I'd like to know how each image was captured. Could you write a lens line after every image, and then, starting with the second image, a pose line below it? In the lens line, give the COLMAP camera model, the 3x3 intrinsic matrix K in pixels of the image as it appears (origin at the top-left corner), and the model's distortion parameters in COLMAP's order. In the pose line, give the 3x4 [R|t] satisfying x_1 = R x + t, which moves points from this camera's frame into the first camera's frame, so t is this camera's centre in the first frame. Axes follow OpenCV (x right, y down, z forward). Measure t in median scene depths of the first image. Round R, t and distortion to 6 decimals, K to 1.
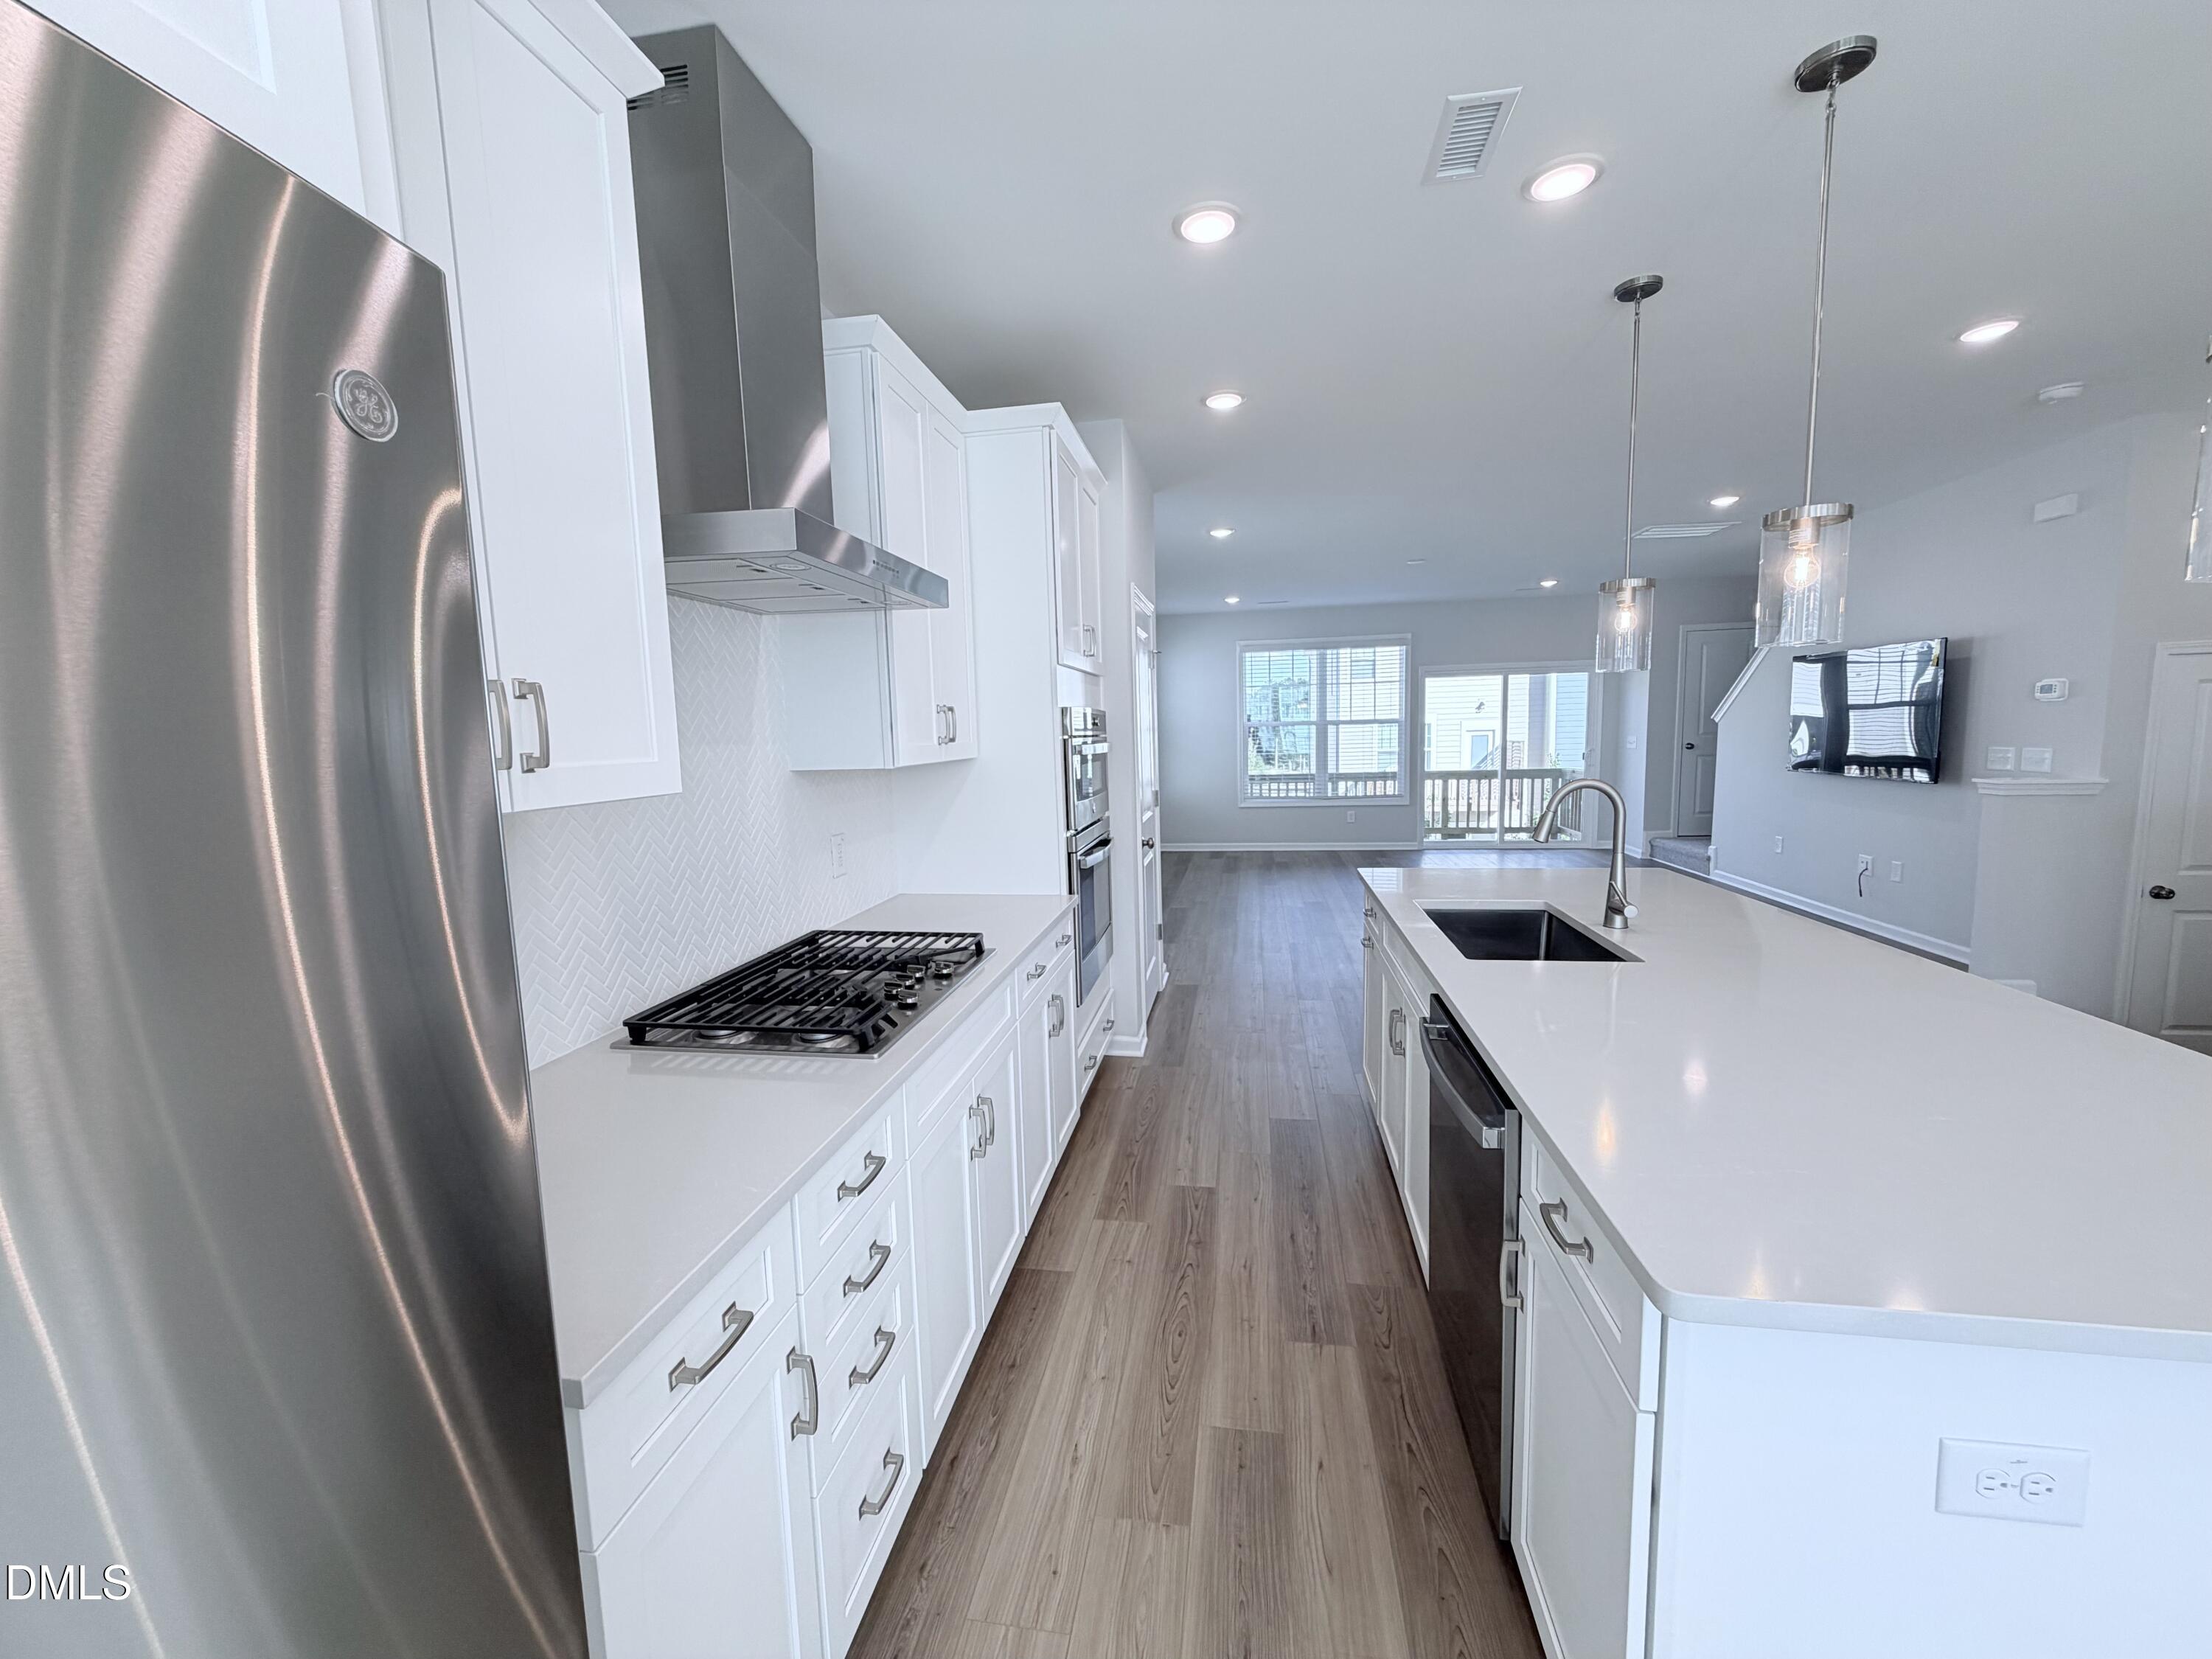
lens RADIAL K [[884.0, 0, 1103.6], [0, 884.0, 831.4], [0, 0, 1]] dist [0.006753, -0.001541]
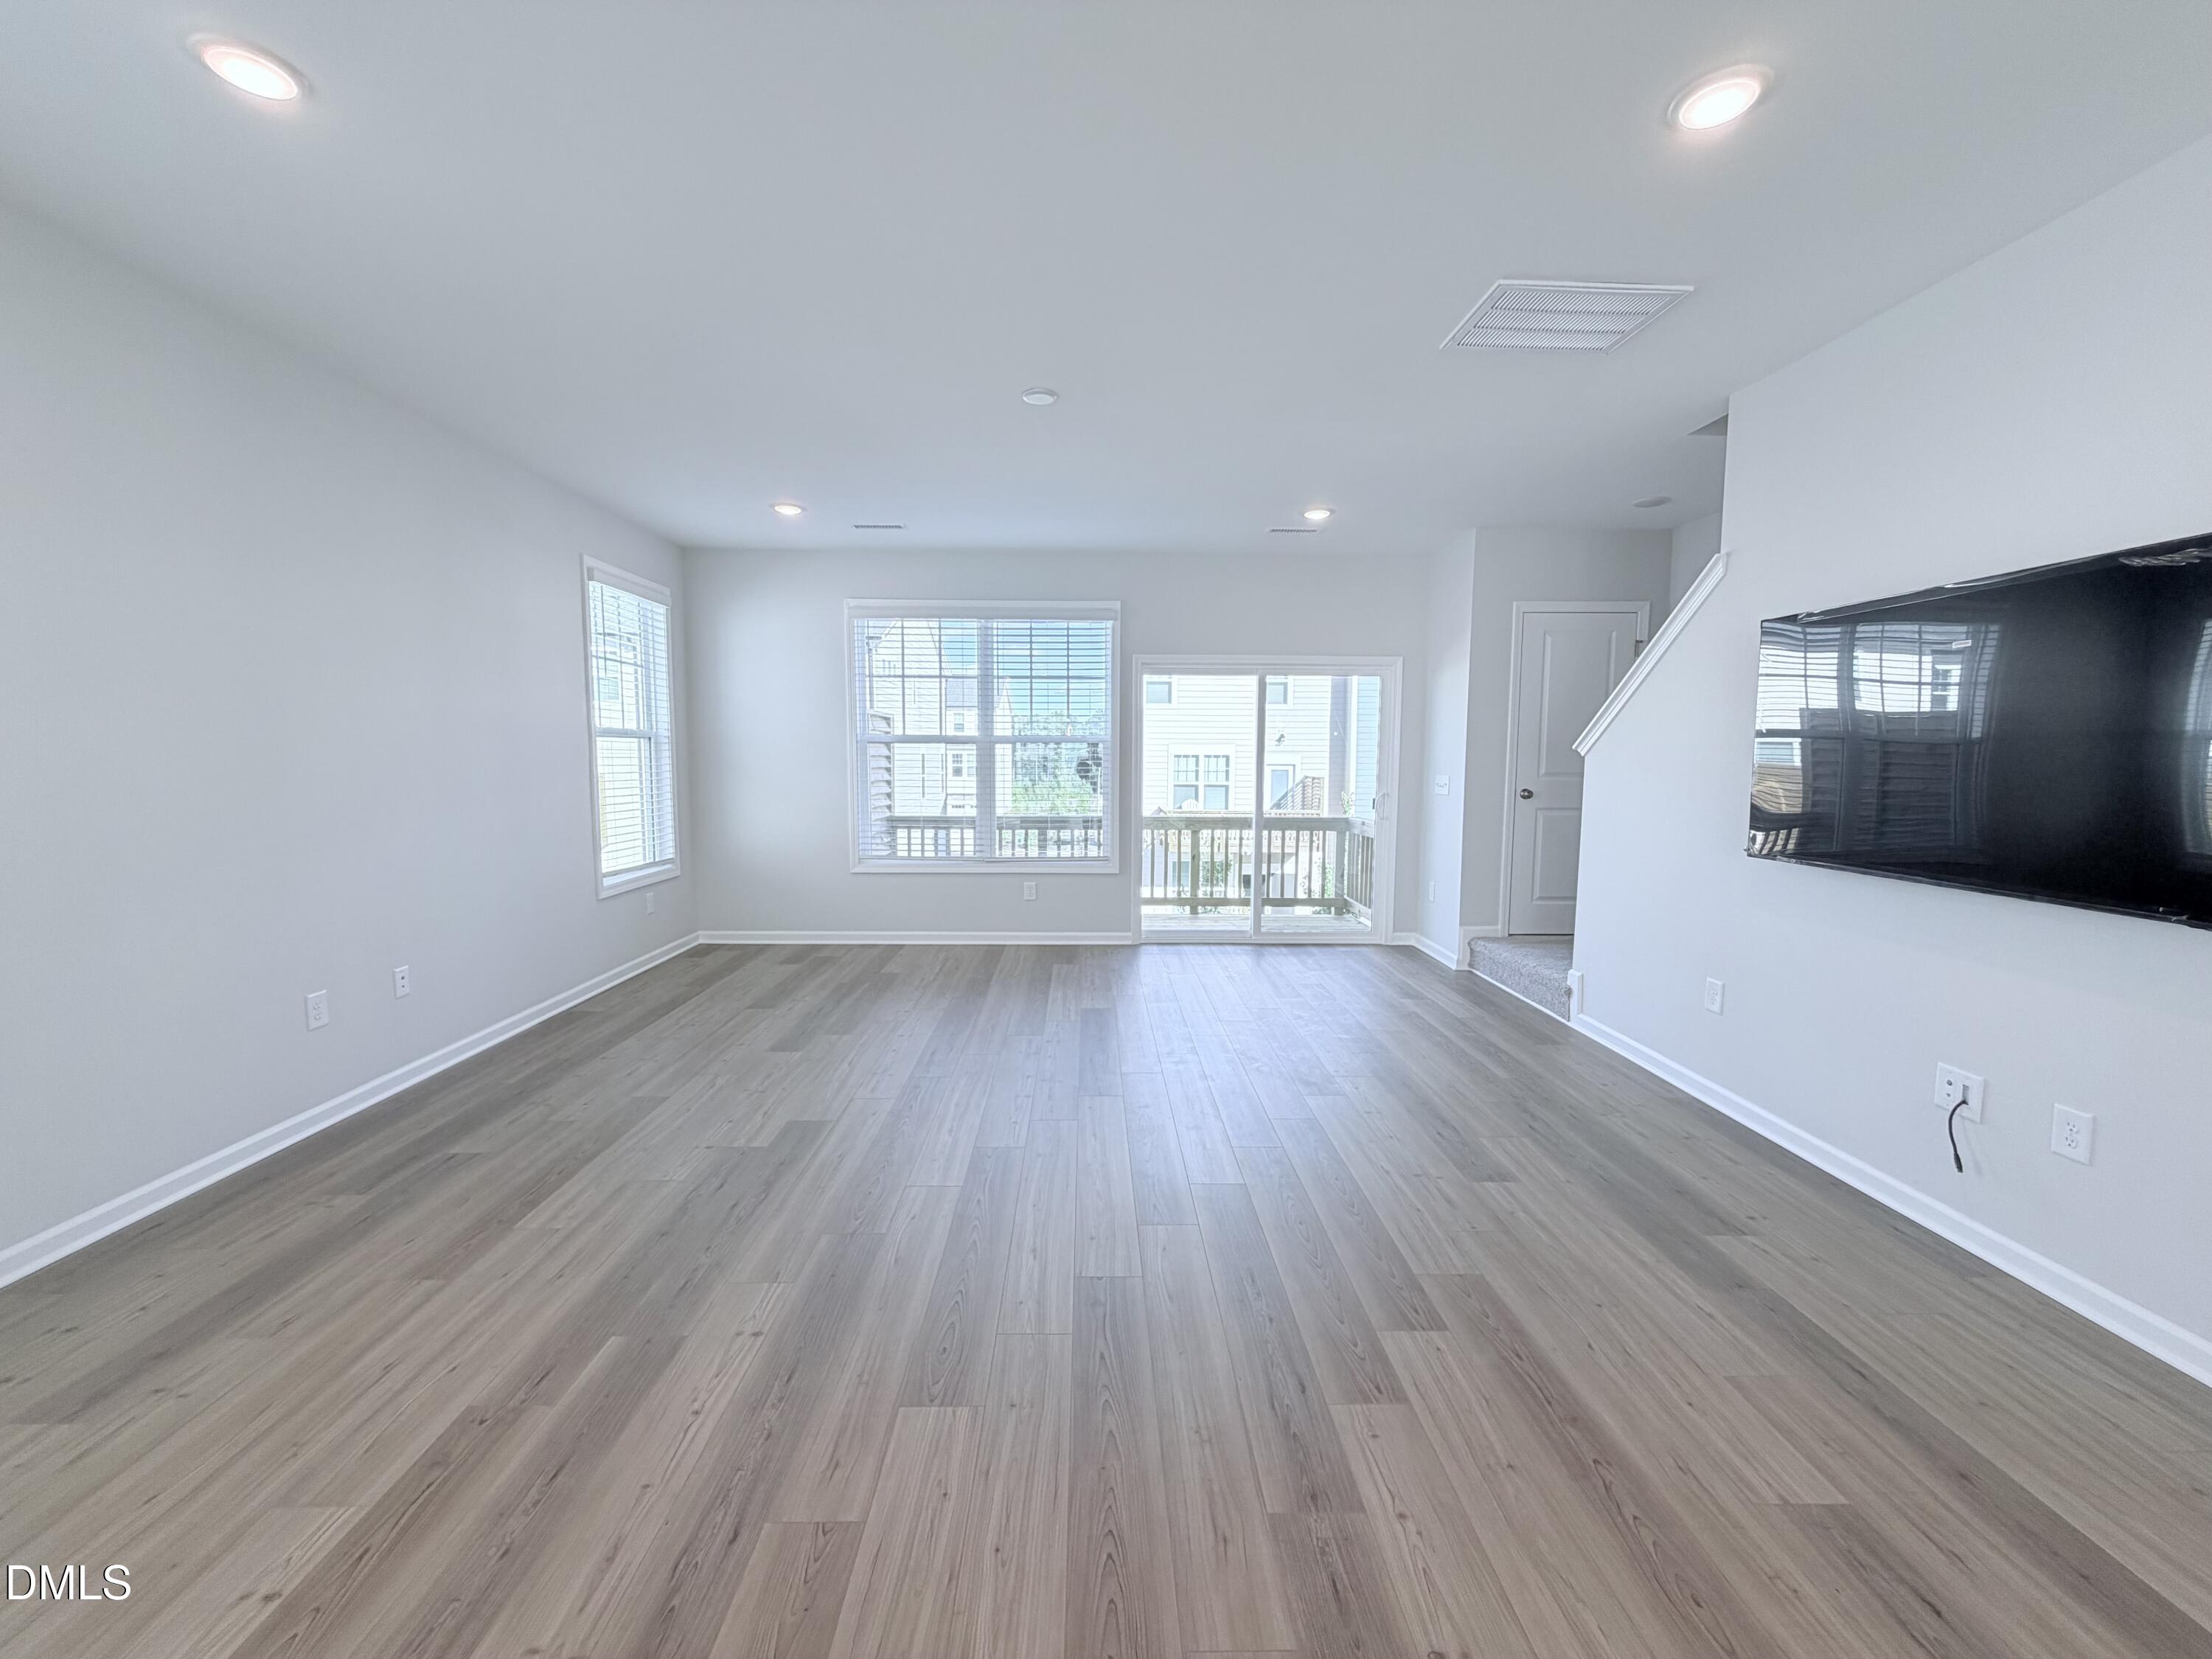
lens RADIAL K [[884.0, 0, 1110.0], [0, 884.0, 834.7], [0, 0, 1]] dist [0.006753, -0.001541]
pose [[0.981301, 0.016188, 0.191800, 0.223158], [-0.011115, 0.999560, -0.027498, -0.041189], [-0.192161, 0.024852, 0.981049, 0.392481]]
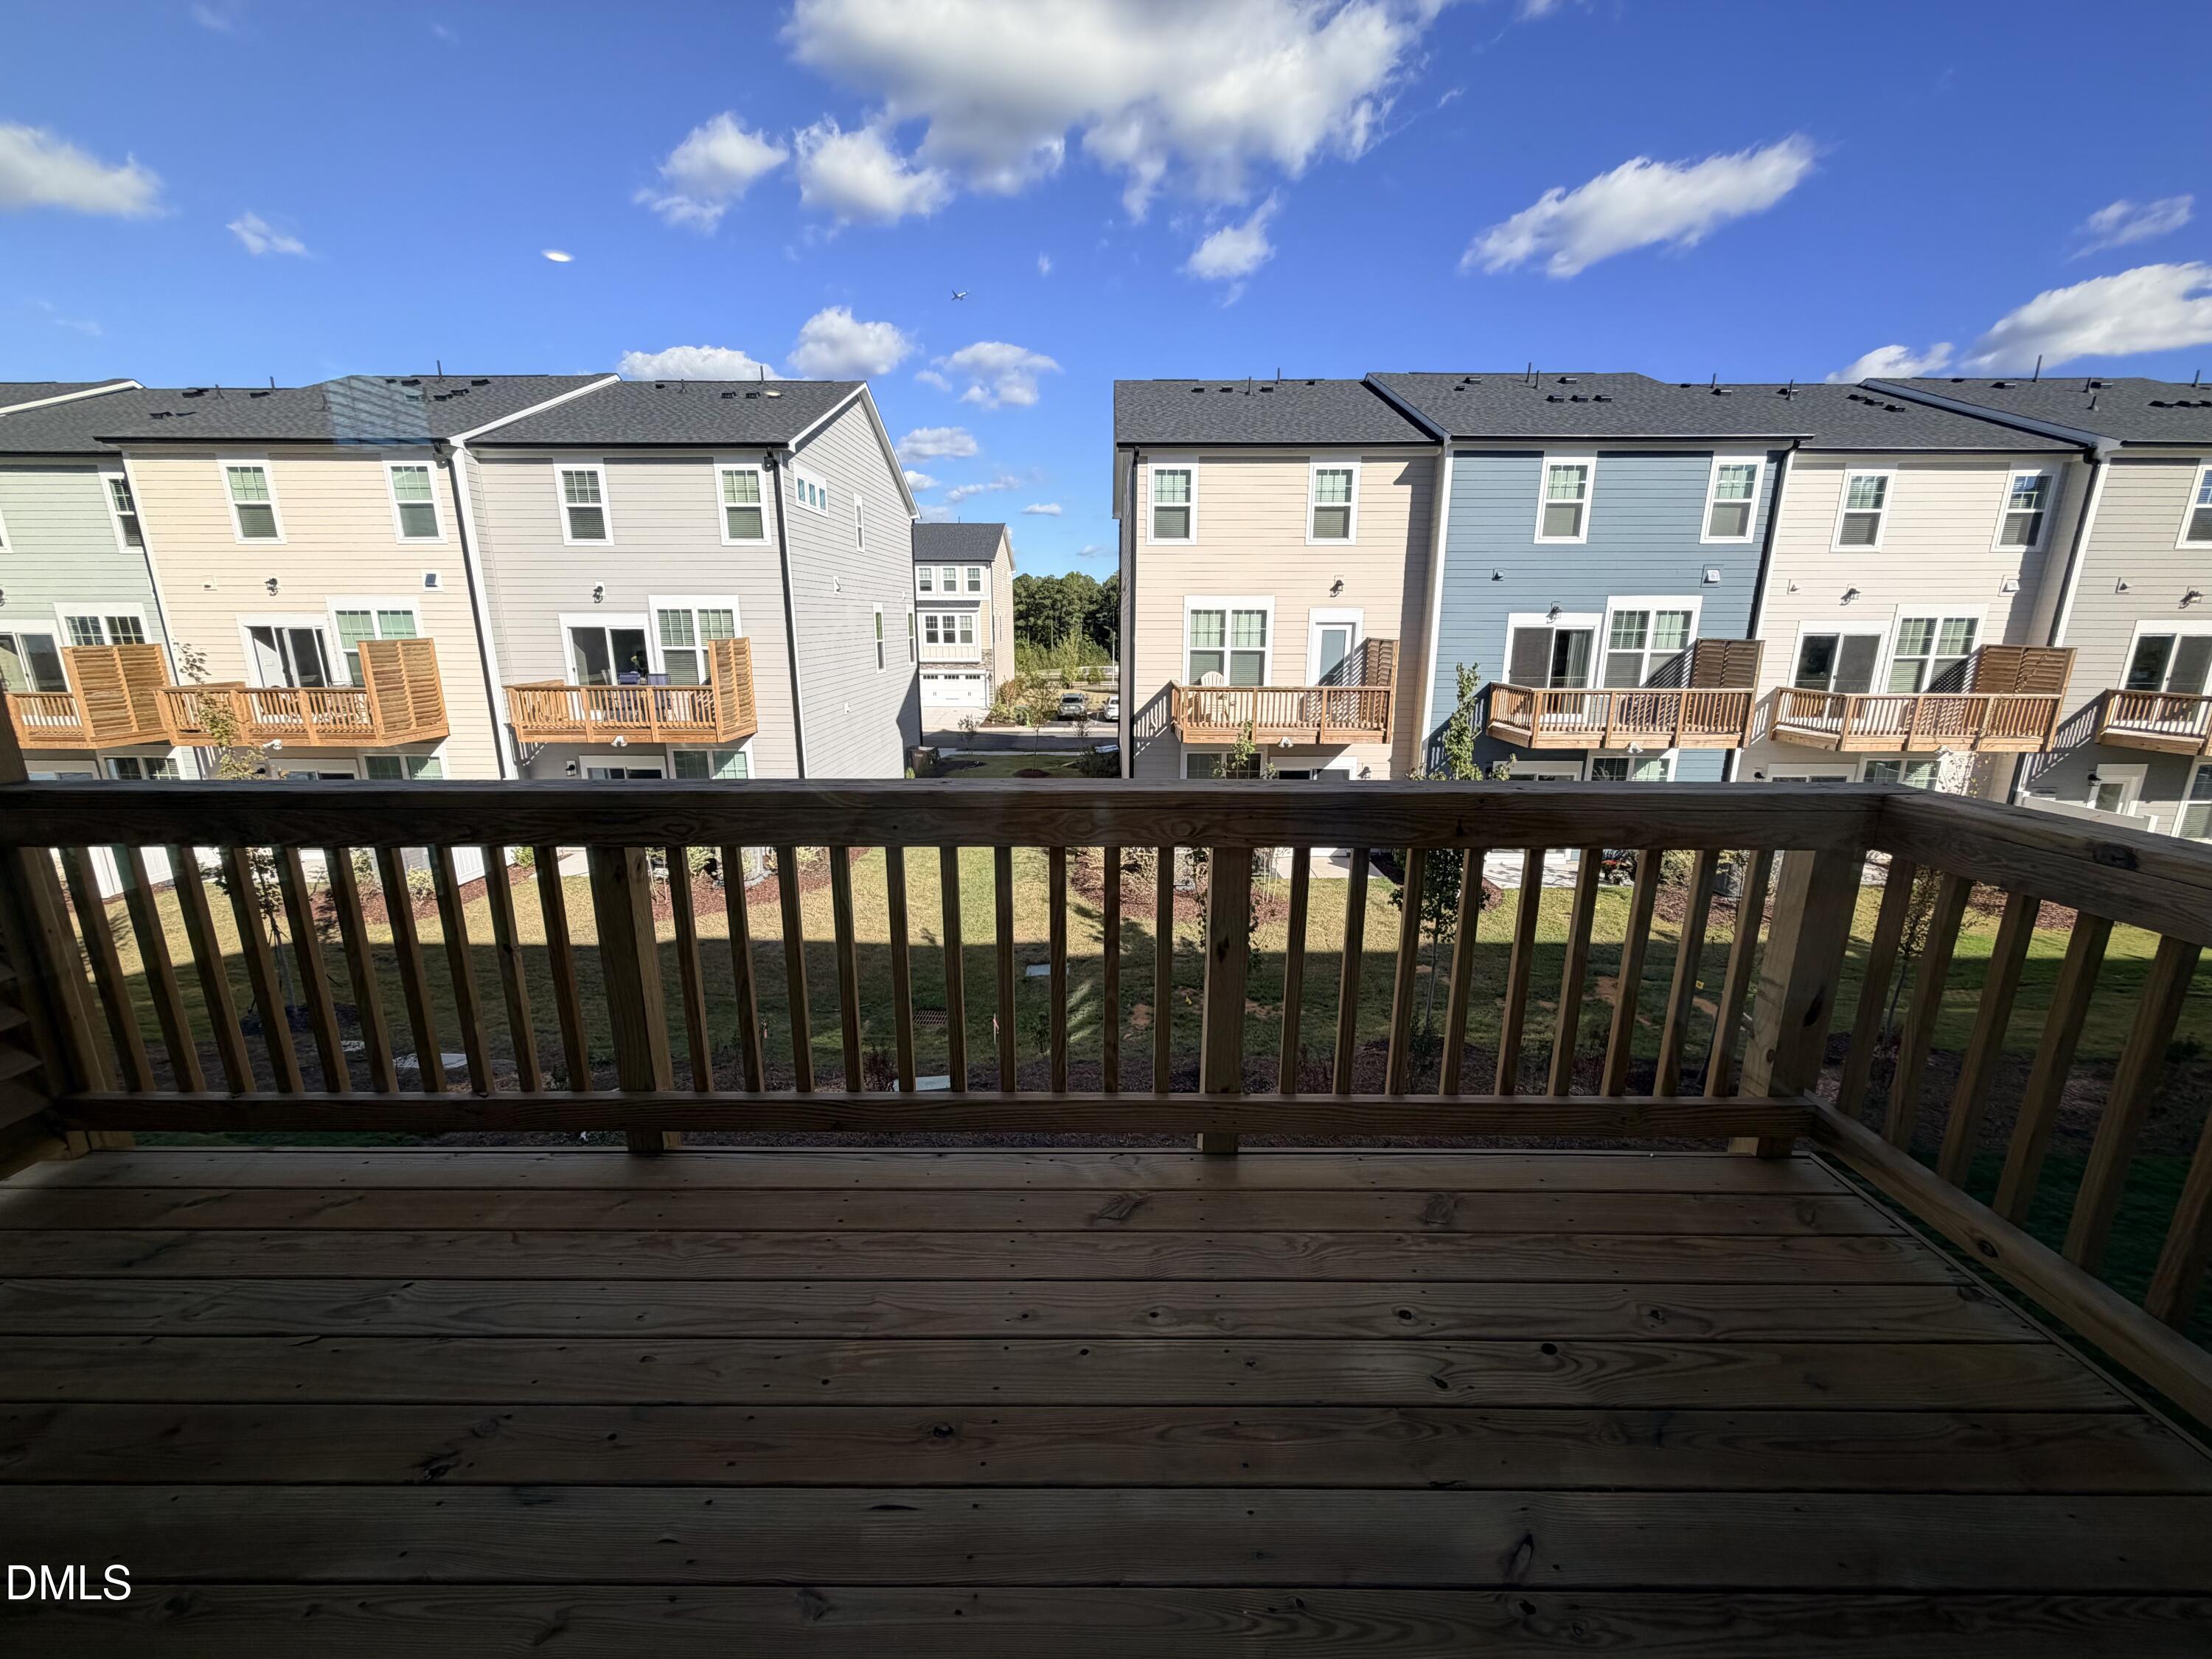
lens RADIAL K [[884.0, 0, 1102.7], [0, 884.0, 837.7], [0, 0, 1]] dist [0.006753, -0.001541]
pose [[0.986769, -0.010216, 0.161813, 0.387196], [-0.009991, 0.992285, 0.123577, -0.091279], [-0.161827, -0.123559, 0.979053, 0.956573]]
